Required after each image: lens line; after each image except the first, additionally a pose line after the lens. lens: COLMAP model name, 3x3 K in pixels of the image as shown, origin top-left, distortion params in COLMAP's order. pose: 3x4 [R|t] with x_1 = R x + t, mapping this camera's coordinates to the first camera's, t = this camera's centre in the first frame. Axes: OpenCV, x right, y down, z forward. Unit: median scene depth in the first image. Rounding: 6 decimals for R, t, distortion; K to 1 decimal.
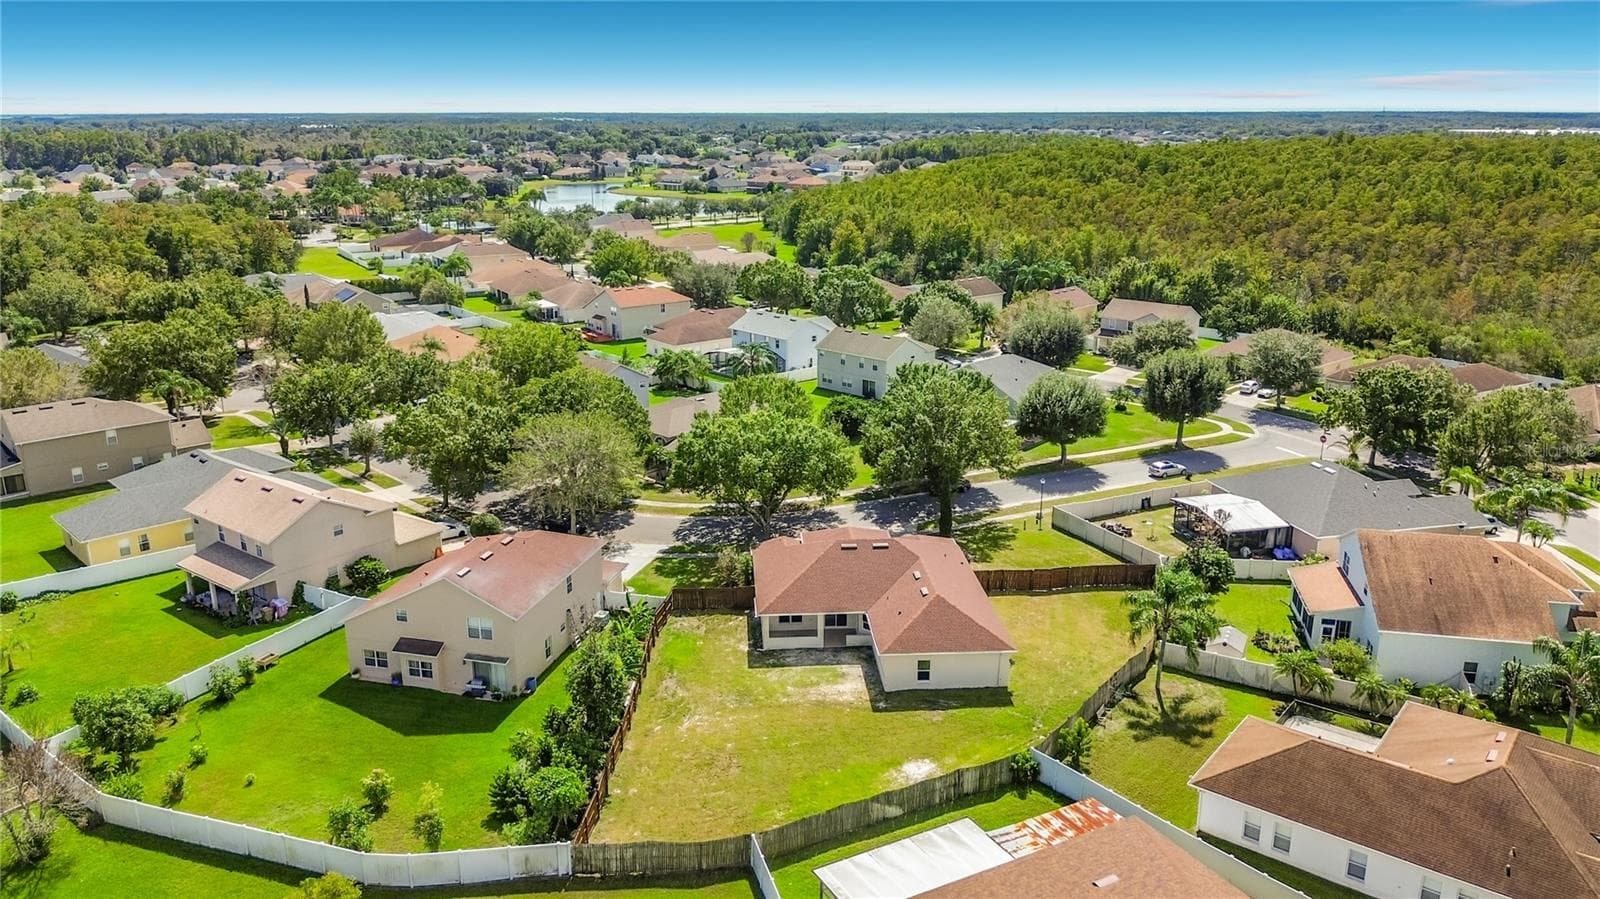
lens RADIAL K [[1158.3, 0, 800.0], [0, 1158.3, 449.5], [0, 0, 1]] dist [0.052424, -0.103552]
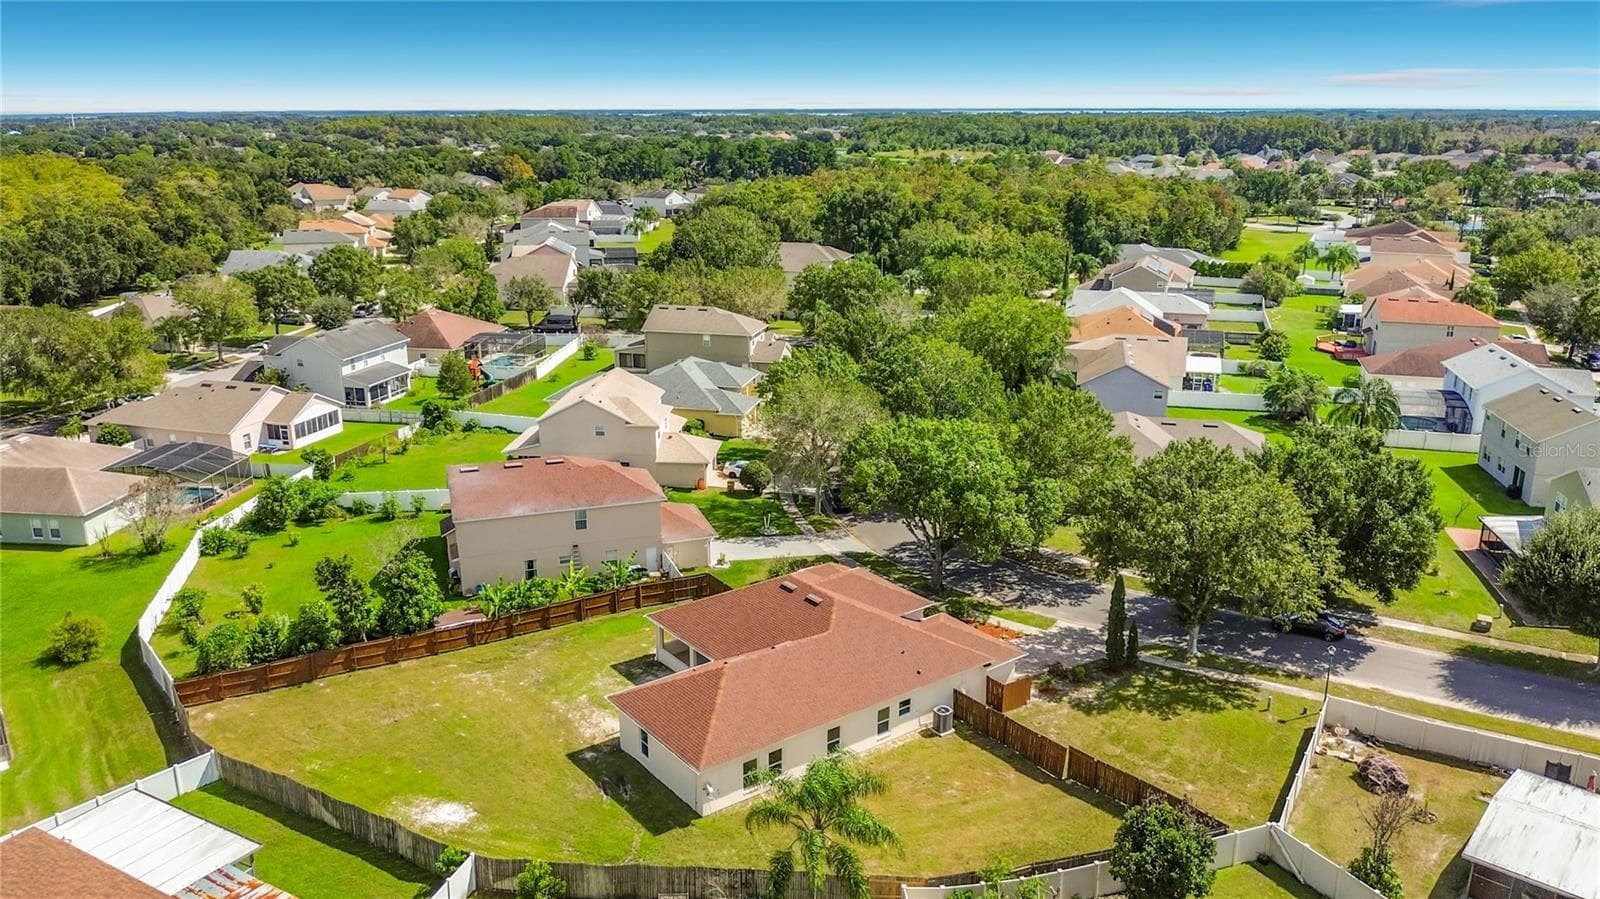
lens RADIAL K [[1163.3, 0, 794.8], [0, 1163.3, 456.4], [0, 0, 1]] dist [0.042166, -0.085117]
pose [[0.542333, 0.239822, -0.805209, 0.443683], [-0.232607, 0.963791, 0.130386, -0.070355], [0.807322, 0.116585, 0.578480, 0.366930]]
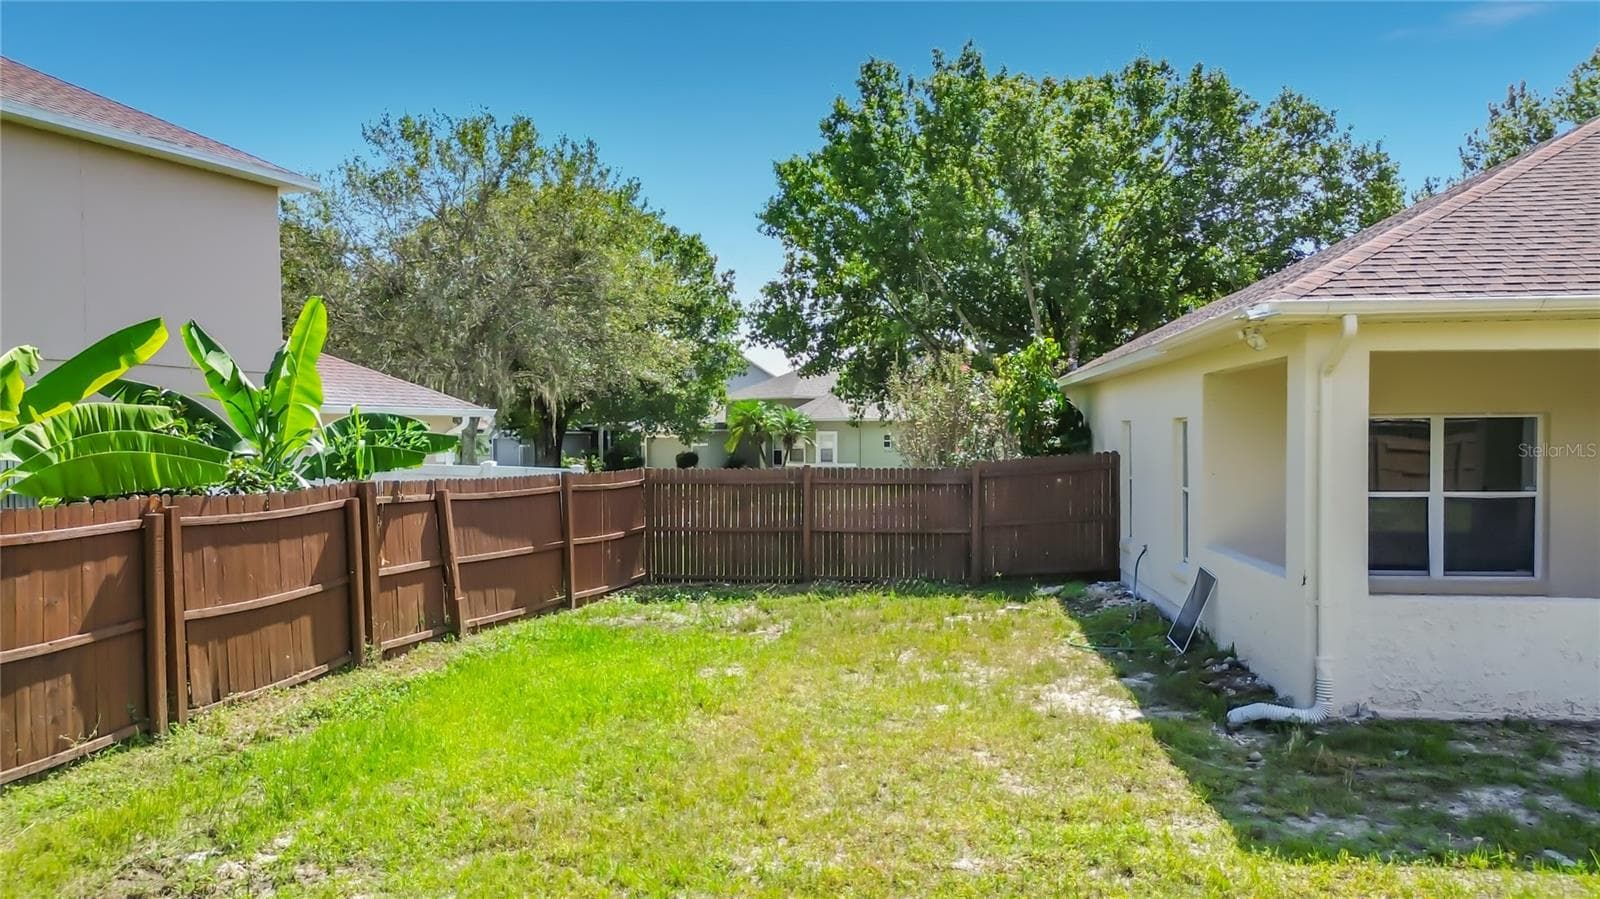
lens RADIAL K [[1163.3, 0, 794.8], [0, 1163.3, 456.4], [0, 0, 1]] dist [0.042166, -0.085117]
pose [[0.983288, 0.003168, -0.182030, -0.038140], [-0.049290, 0.967139, -0.249425, 0.116034], [0.175258, 0.254229, 0.951132, 0.580015]]
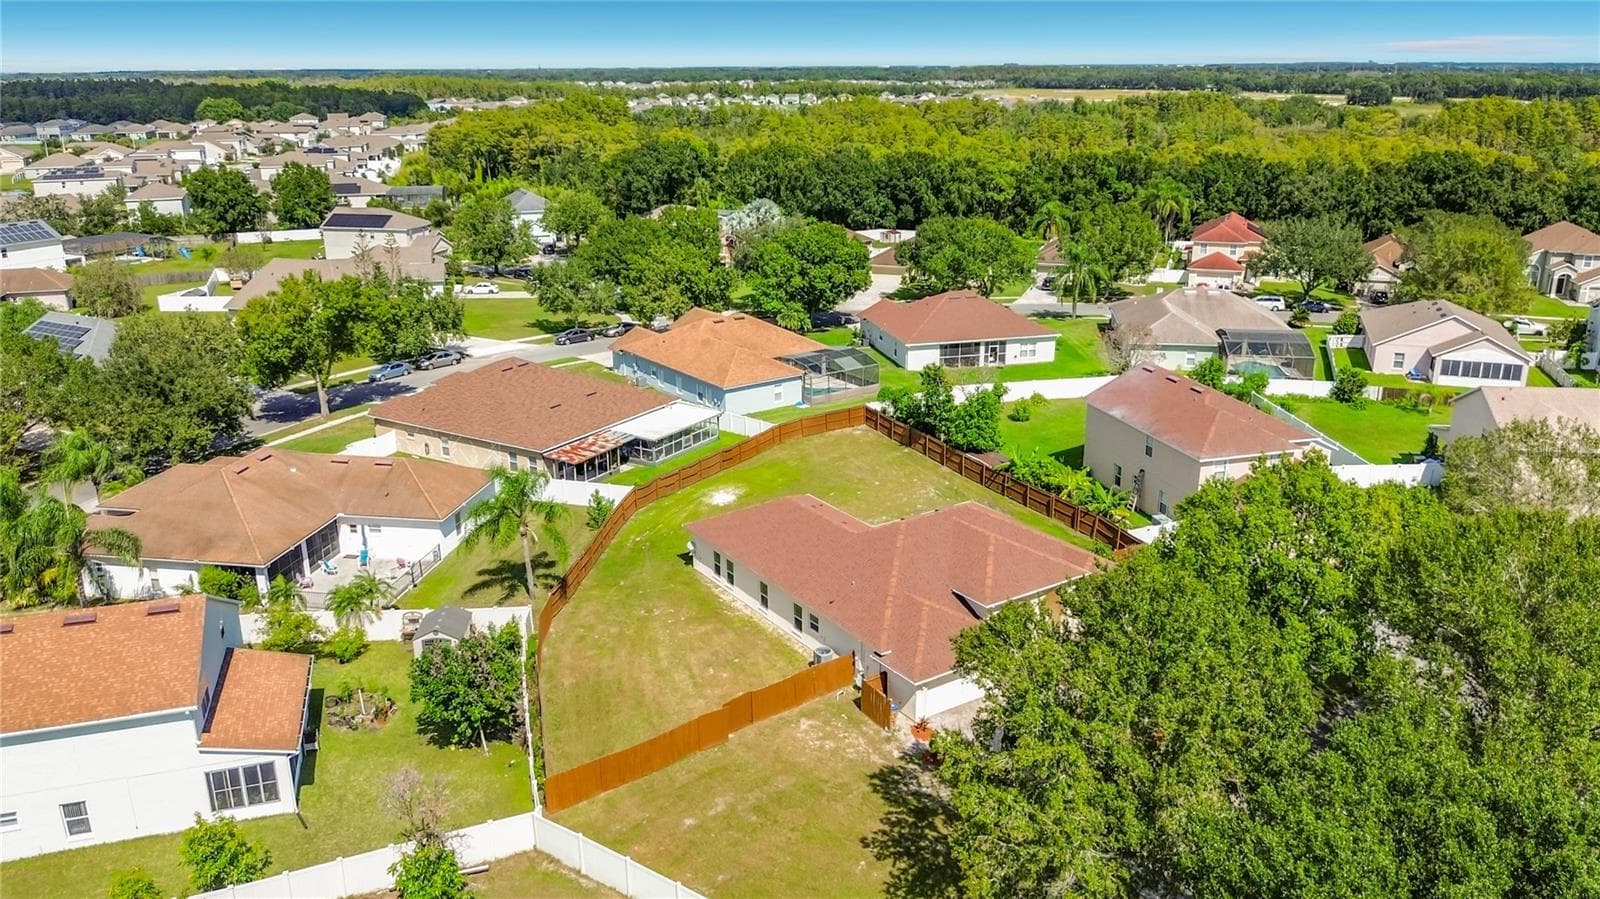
lens RADIAL K [[1163.3, 0, 794.8], [0, 1163.3, 456.4], [0, 0, 1]] dist [0.042166, -0.085117]
pose [[-0.868113, 0.163545, -0.468649, 0.314296], [-0.130235, 0.836034, 0.532997, -0.217700], [0.478976, 0.523736, -0.704473, 0.986175]]
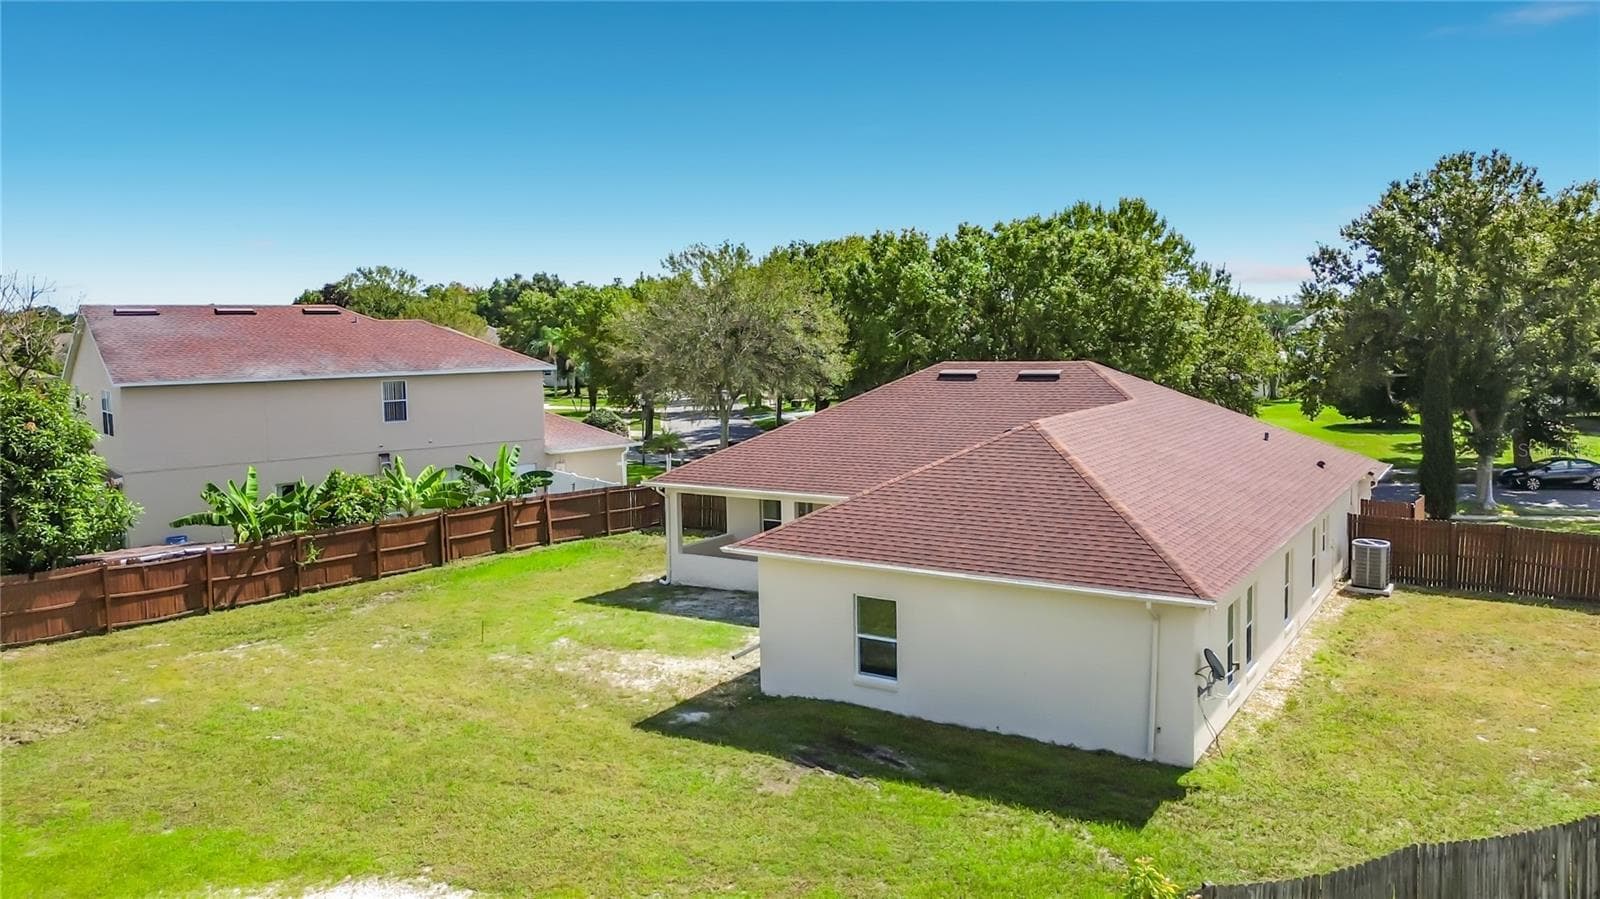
lens RADIAL K [[1147.2, 0, 793.6], [0, 1147.2, 418.5], [0, 0, 1]] dist [0.093870, -0.085785]
pose [[0.804333, 0.036821, -0.593037, 0.151453], [-0.149576, 0.978484, -0.142116, 0.108936], [0.575044, 0.203013, 0.792534, 0.456302]]
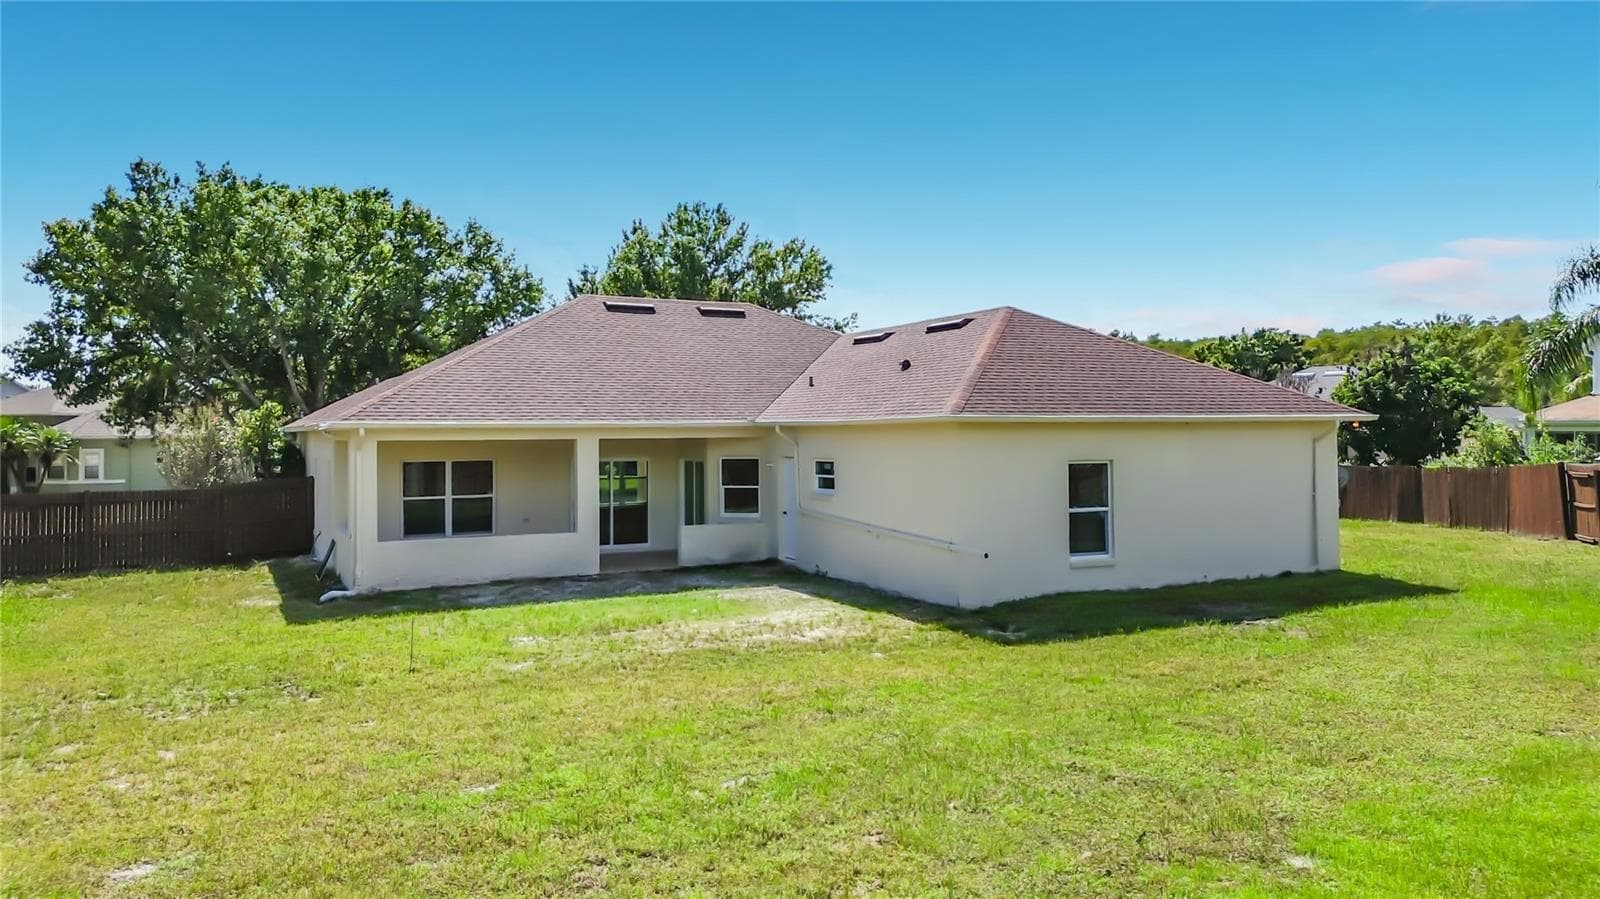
lens RADIAL K [[1147.2, 0, 793.6], [0, 1147.2, 418.5], [0, 0, 1]] dist [0.093870, -0.085785]
pose [[0.925455, 0.001329, 0.378856, -0.025534], [0.107753, 0.957772, -0.266574, 0.138352], [-0.363211, 0.287525, 0.886232, 0.482404]]
